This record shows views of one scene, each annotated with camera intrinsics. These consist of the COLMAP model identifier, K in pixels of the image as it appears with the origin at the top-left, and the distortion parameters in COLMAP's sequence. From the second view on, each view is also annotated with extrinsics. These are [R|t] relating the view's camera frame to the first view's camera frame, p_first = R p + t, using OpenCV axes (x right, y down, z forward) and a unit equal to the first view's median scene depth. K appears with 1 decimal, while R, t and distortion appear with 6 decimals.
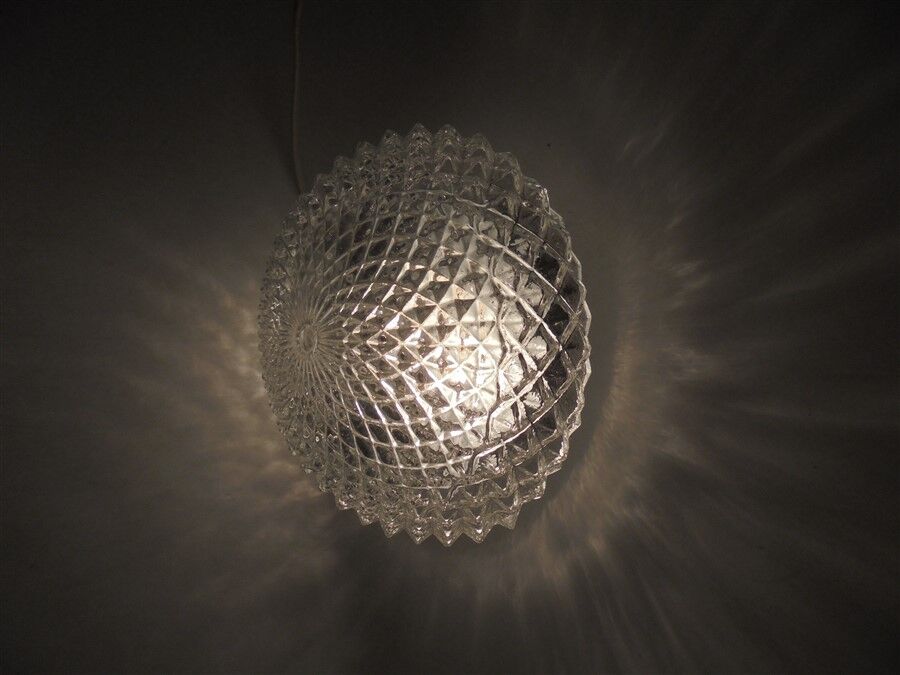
lens RADIAL K [[648.6, 0, 448.1], [0, 648.6, 340.1], [0, 0, 1]] dist [-0.043693, 0.007600]
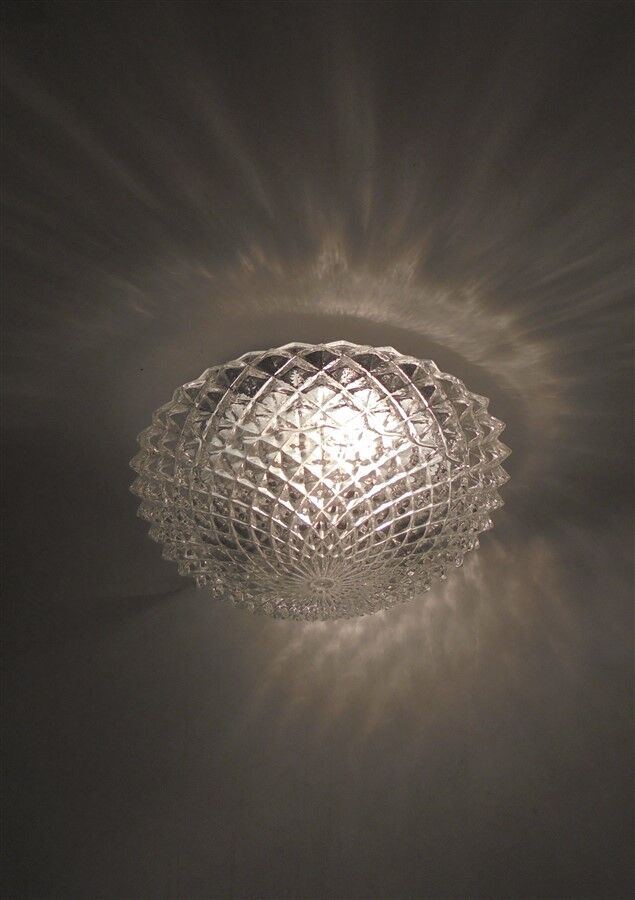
lens RADIAL K [[713.4, 0, 320.4], [0, 713.4, 450.8], [0, 0, 1]] dist [0.003017, -0.001577]
pose [[-0.032063, -0.994426, -0.100443, 0.151757], [0.998883, -0.028391, -0.037780, 0.049932], [0.034718, -0.101542, 0.994225, -0.241356]]
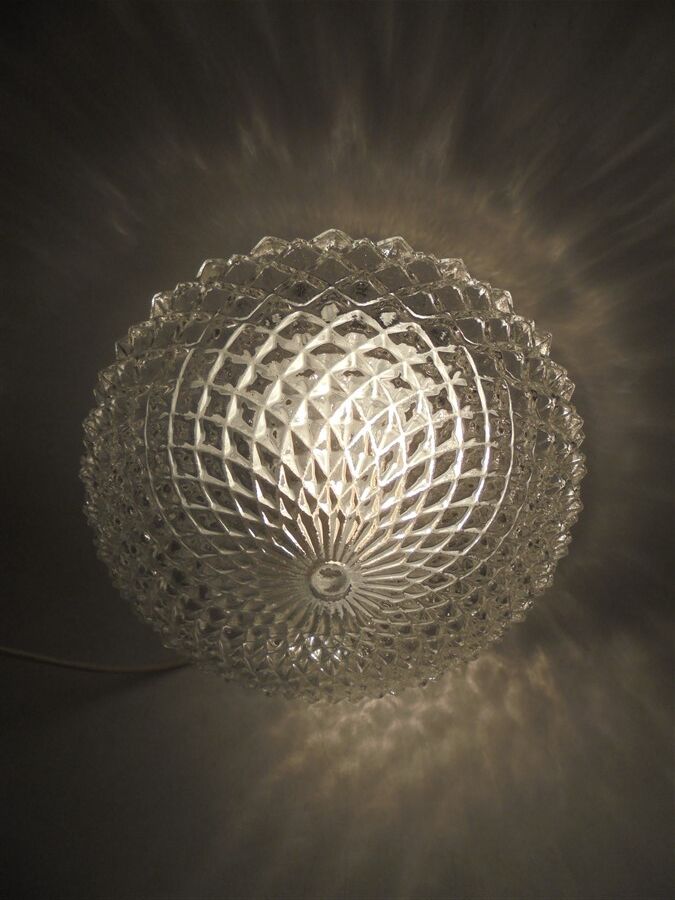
lens RADIAL K [[648.6, 0, 337.2], [0, 648.6, 445.7], [0, 0, 1]] dist [-0.043693, 0.007600]
pose [[-0.009843, -0.945712, 0.324855, -0.327278], [0.998271, -0.028120, -0.051614, 0.051585], [0.057947, 0.323786, 0.944354, 0.236488]]
